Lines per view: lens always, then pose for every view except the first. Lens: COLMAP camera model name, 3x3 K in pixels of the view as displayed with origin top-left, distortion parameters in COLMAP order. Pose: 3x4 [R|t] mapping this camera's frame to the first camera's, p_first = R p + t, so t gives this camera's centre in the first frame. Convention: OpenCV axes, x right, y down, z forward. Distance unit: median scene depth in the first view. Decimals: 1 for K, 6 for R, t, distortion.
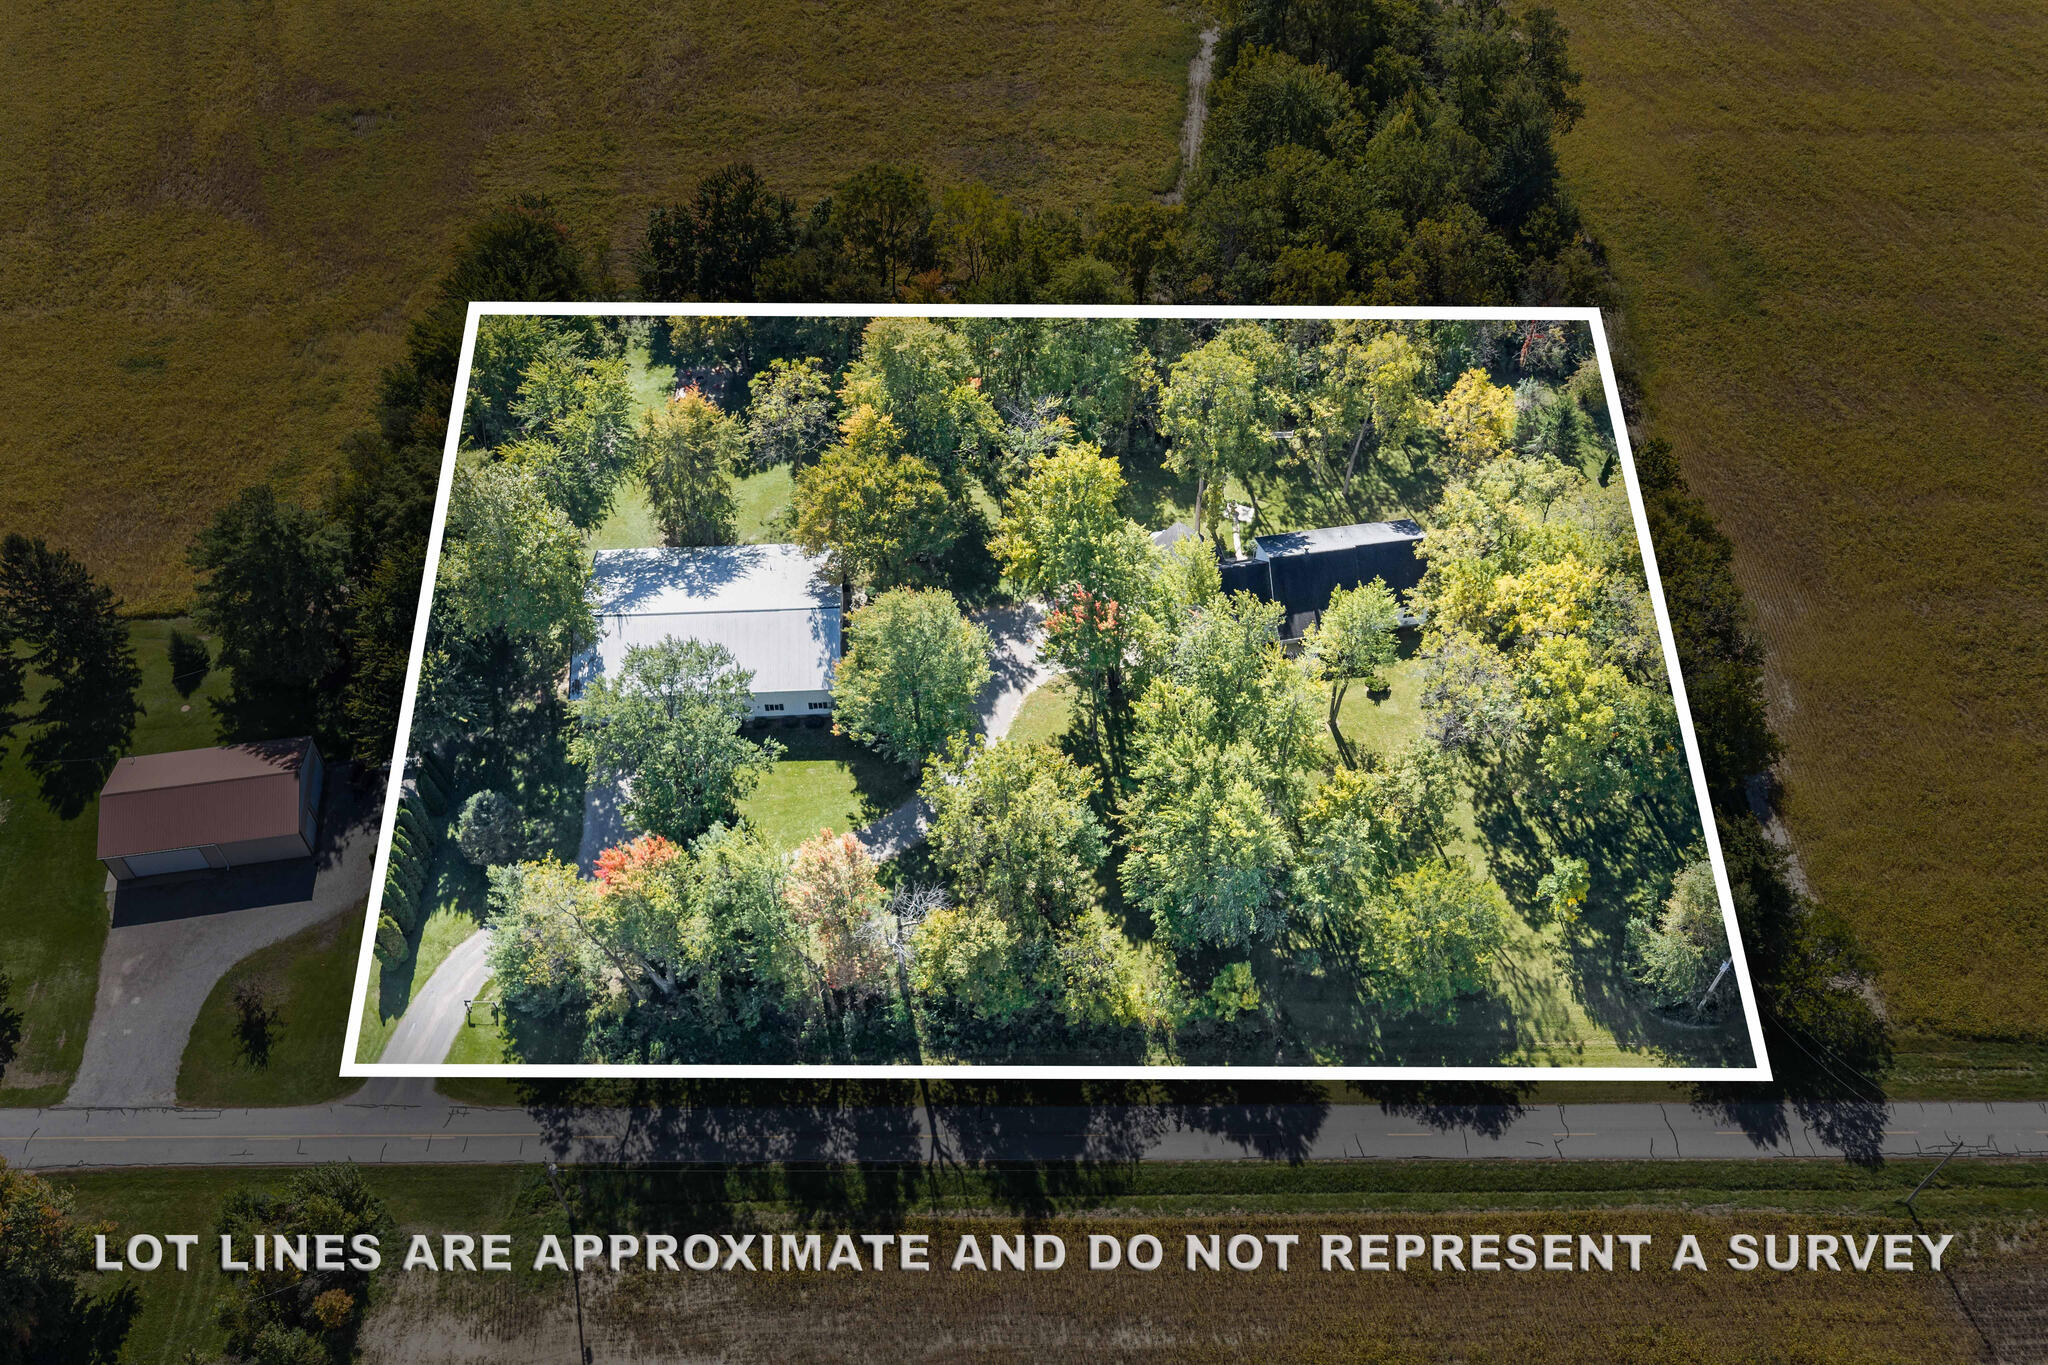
lens RADIAL K [[1683.7, 0, 1026.4], [0, 1683.7, 683.5], [0, 0, 1]] dist [0.030538, -0.044978]
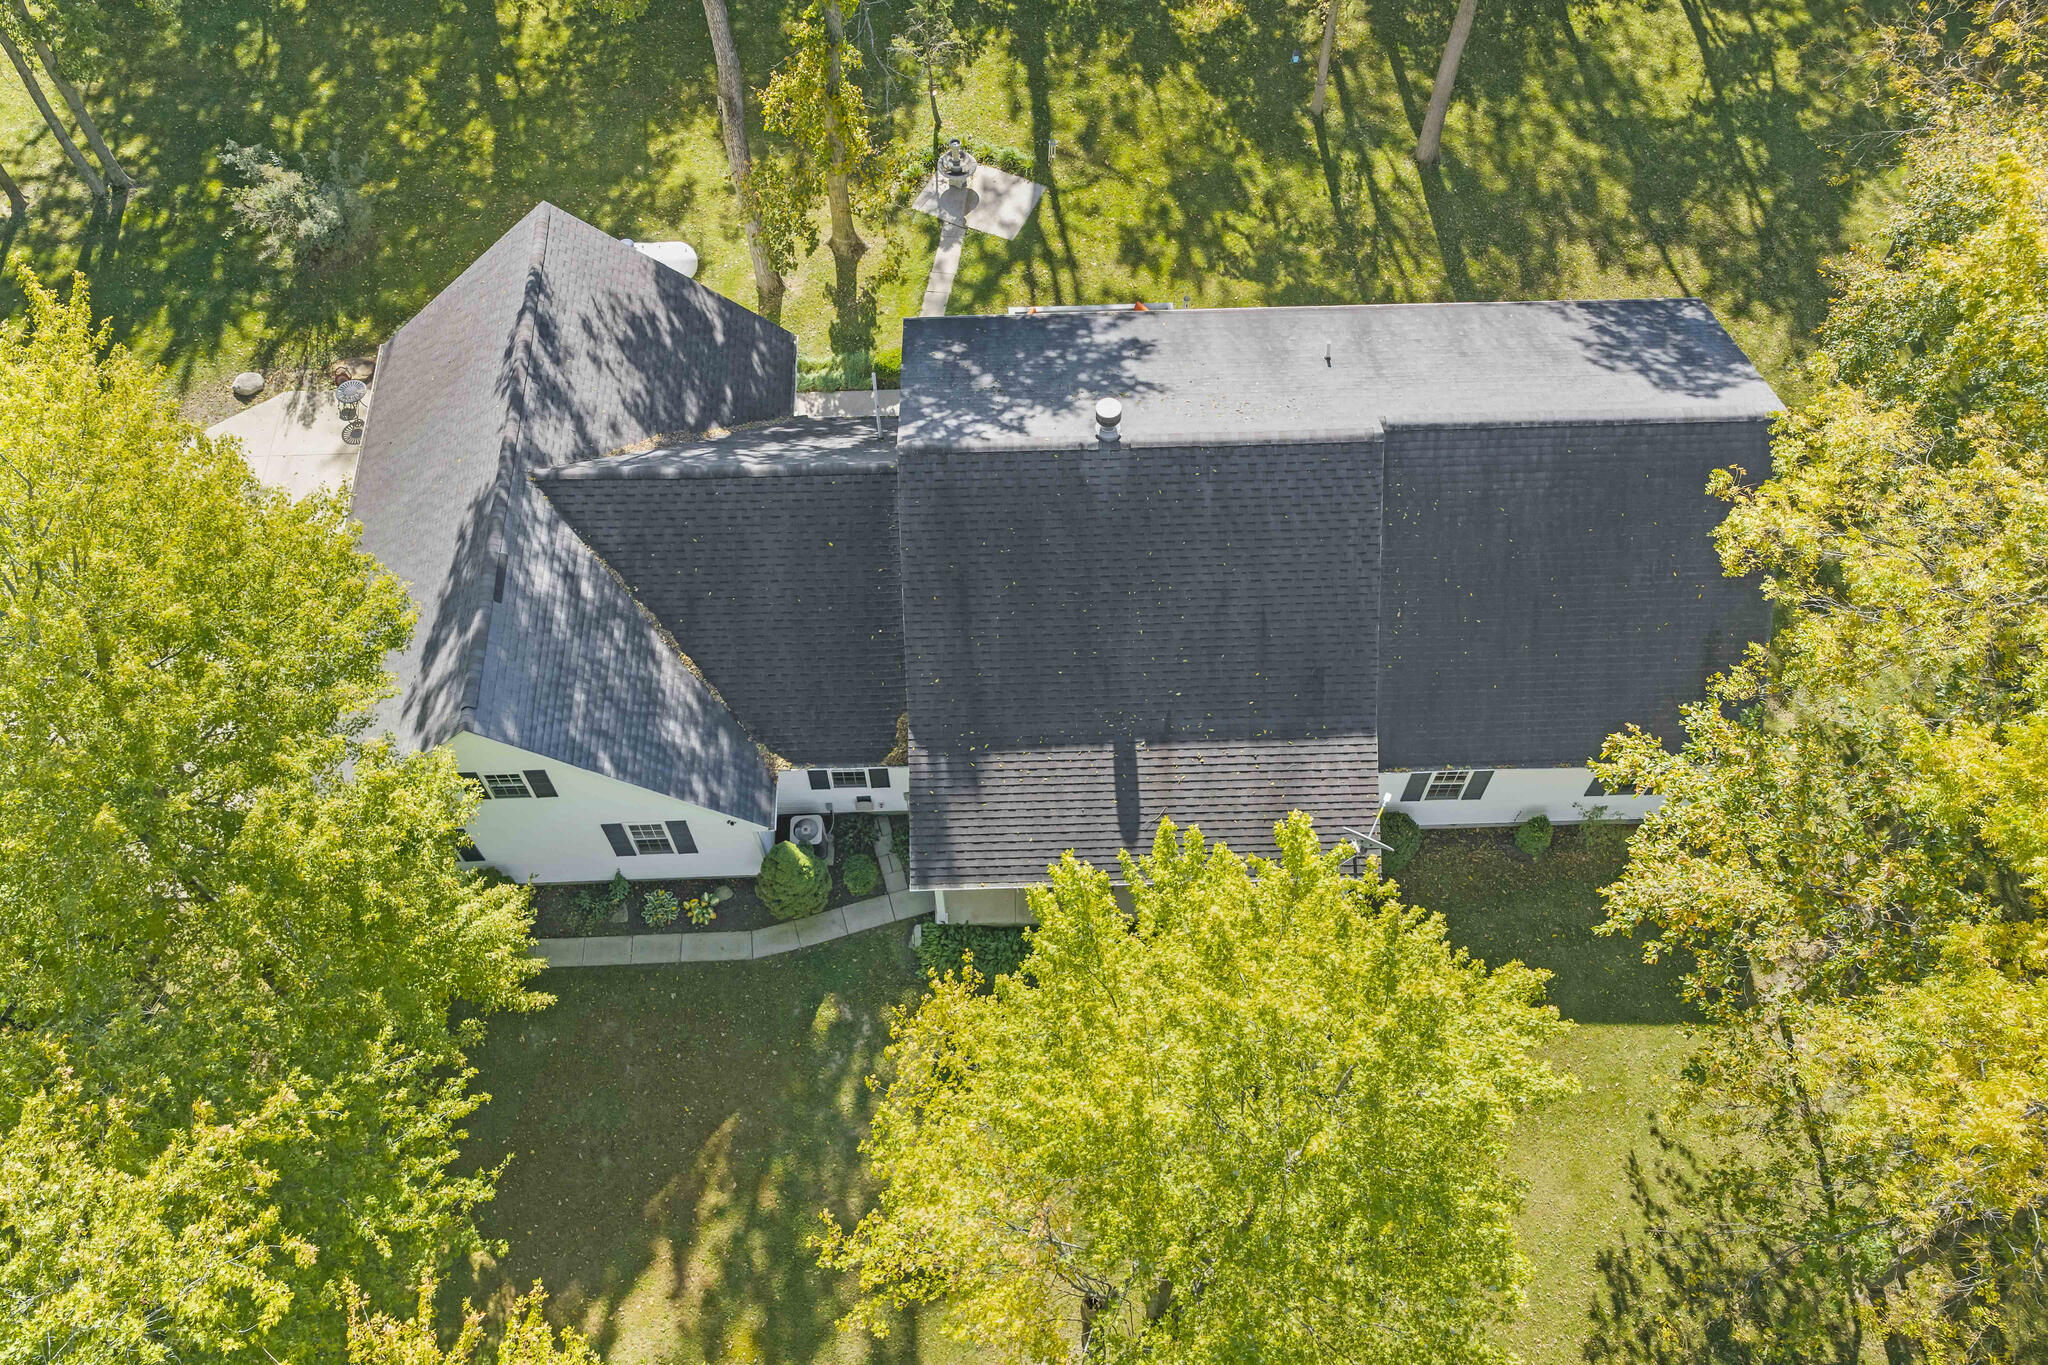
lens RADIAL K [[1683.7, 0, 1026.4], [0, 1683.7, 683.5], [0, 0, 1]] dist [0.030538, -0.044978]
pose [[0.990966, 0.125702, -0.046752, 0.158279], [-0.115830, 0.977892, 0.174101, -0.076866], [0.067603, -0.167113, 0.983617, 0.760287]]
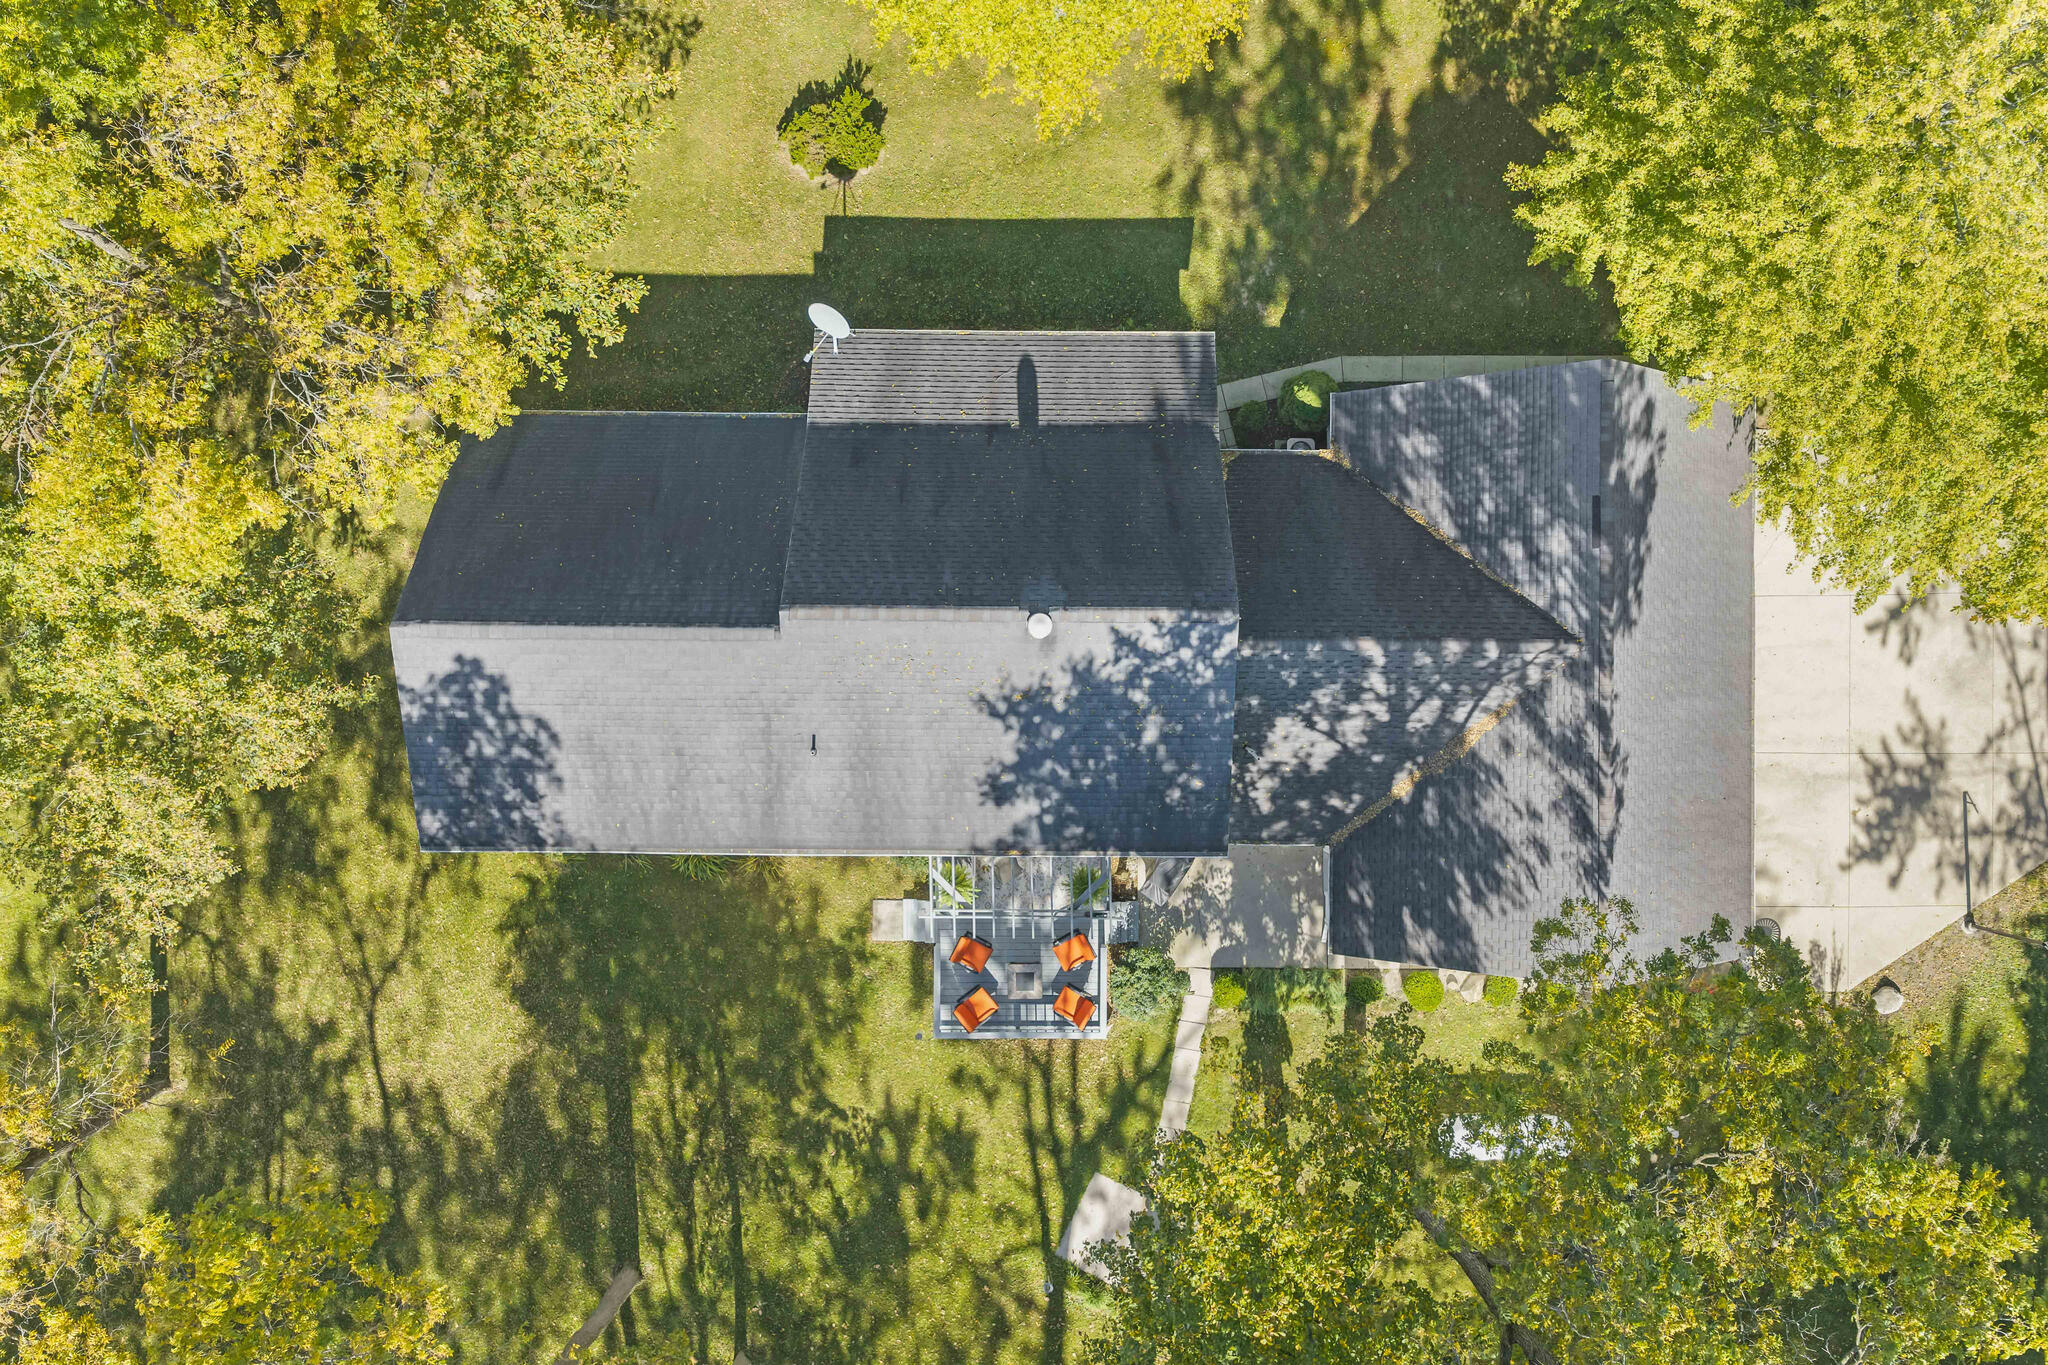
lens RADIAL K [[1683.7, 0, 1026.4], [0, 1683.7, 683.5], [0, 0, 1]] dist [0.030538, -0.044978]
pose [[-0.985368, -0.169008, 0.022060, 0.151288], [0.143748, -0.754512, 0.640350, -0.199591], [-0.091580, 0.634151, 0.767766, 0.800817]]
